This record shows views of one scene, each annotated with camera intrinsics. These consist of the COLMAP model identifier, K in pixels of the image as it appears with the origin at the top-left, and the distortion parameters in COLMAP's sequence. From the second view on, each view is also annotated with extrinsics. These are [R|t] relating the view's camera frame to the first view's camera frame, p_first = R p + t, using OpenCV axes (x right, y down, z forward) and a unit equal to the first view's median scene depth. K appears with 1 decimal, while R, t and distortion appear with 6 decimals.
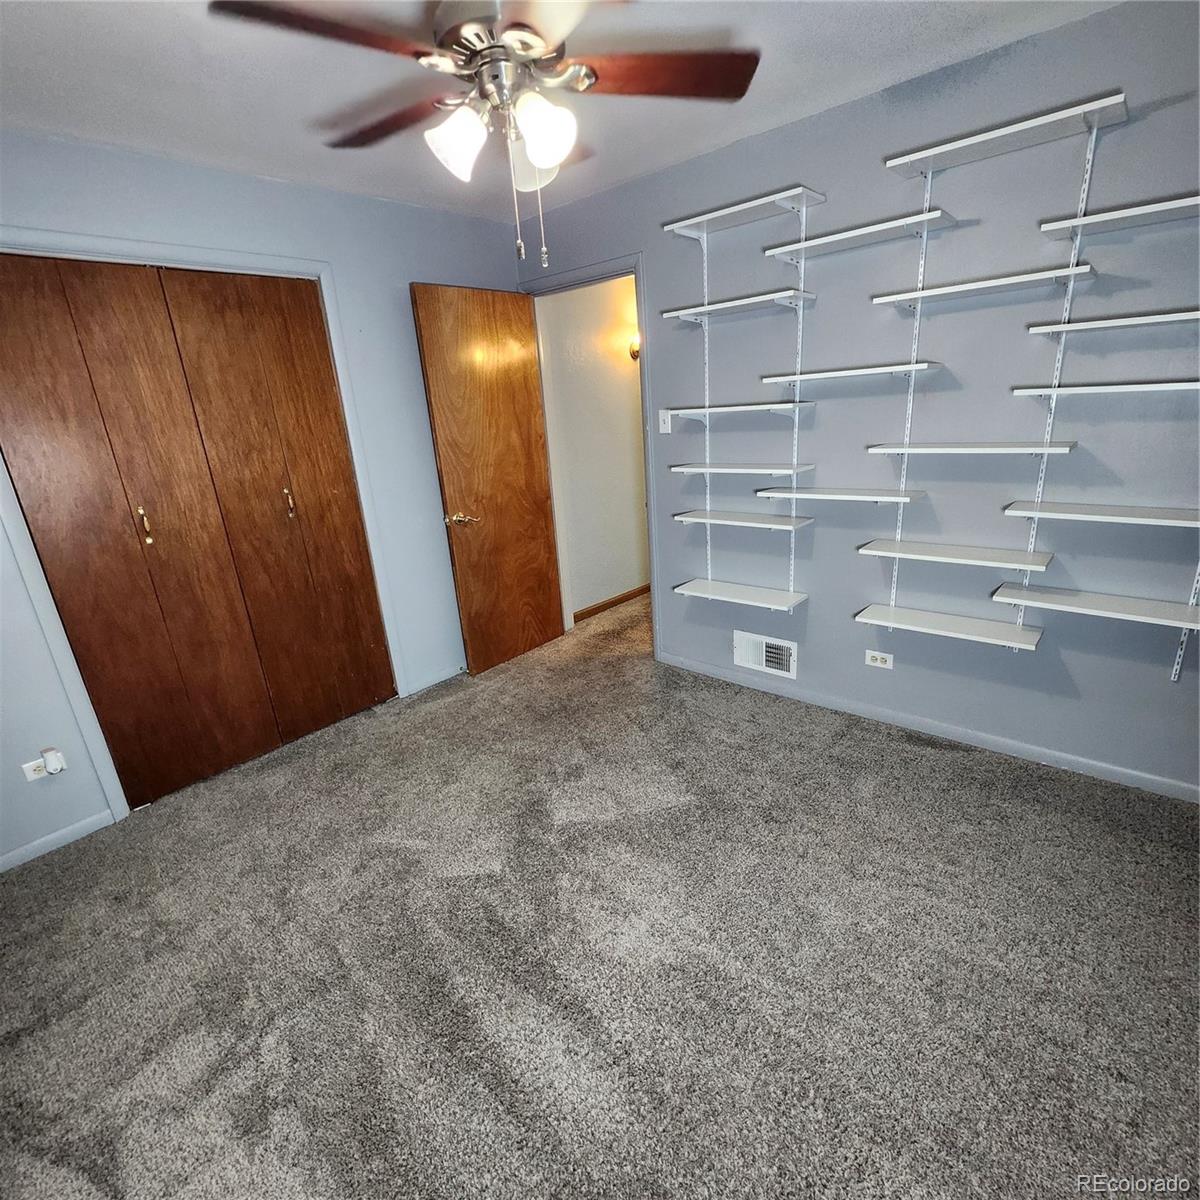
lens RADIAL K [[625.9, 0, 605.2], [0, 625.9, 608.3], [0, 0, 1]] dist [0.000217, -0.003079]
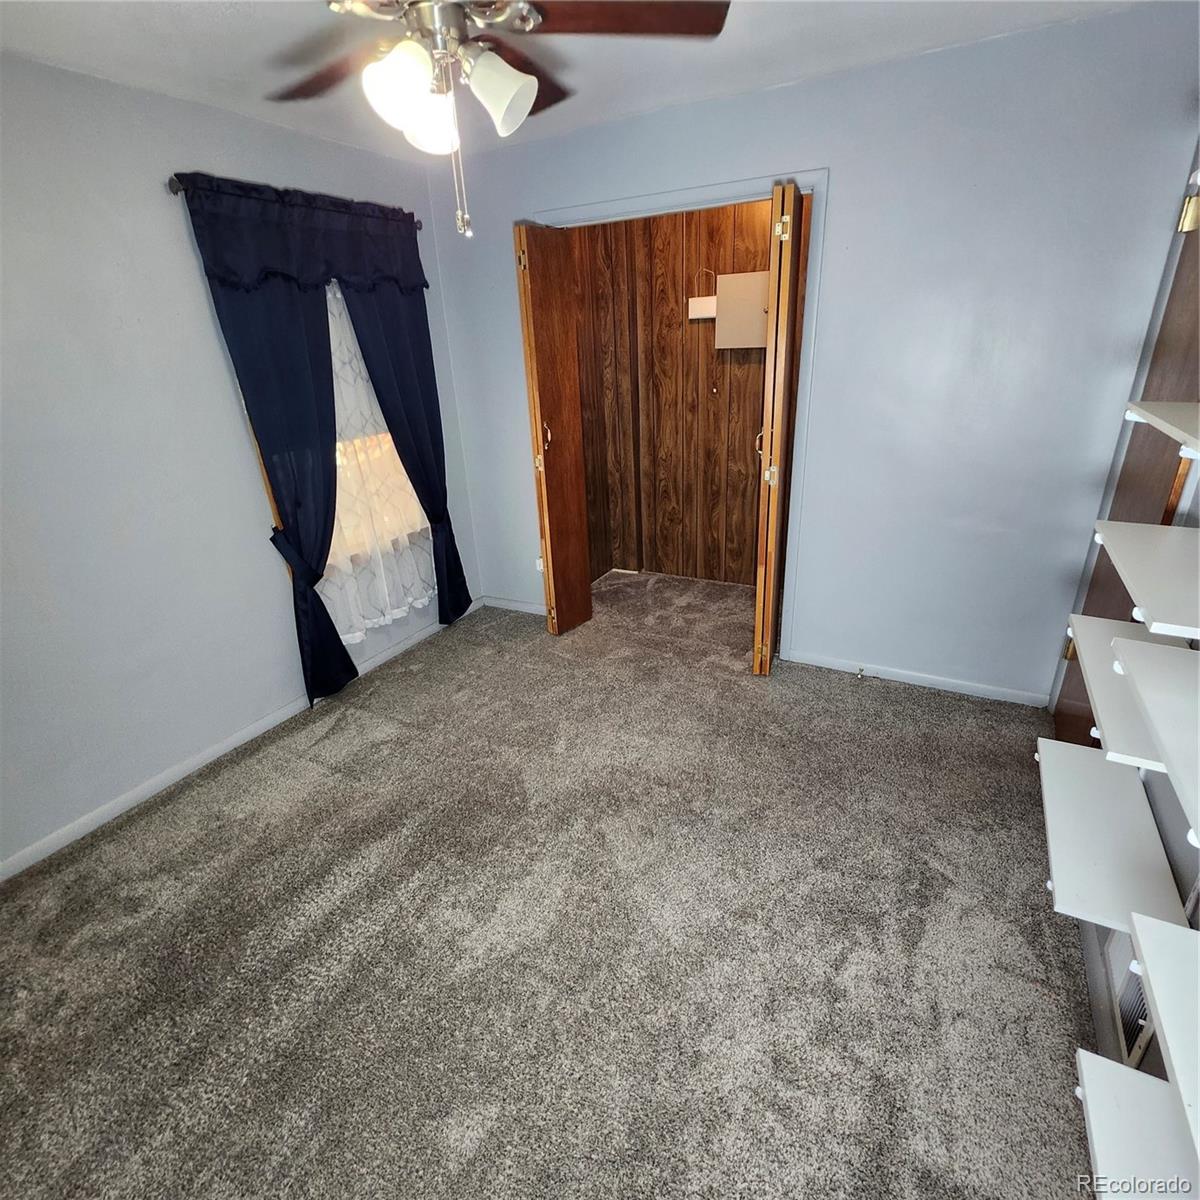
lens RADIAL K [[625.9, 0, 605.2], [0, 625.9, 608.3], [0, 0, 1]] dist [0.000217, -0.003079]
pose [[0.226907, 0.450217, -0.863607, 0.607286], [-0.282768, 0.878994, 0.383943, -0.317479], [0.931963, 0.157081, 0.326757, 0.645820]]
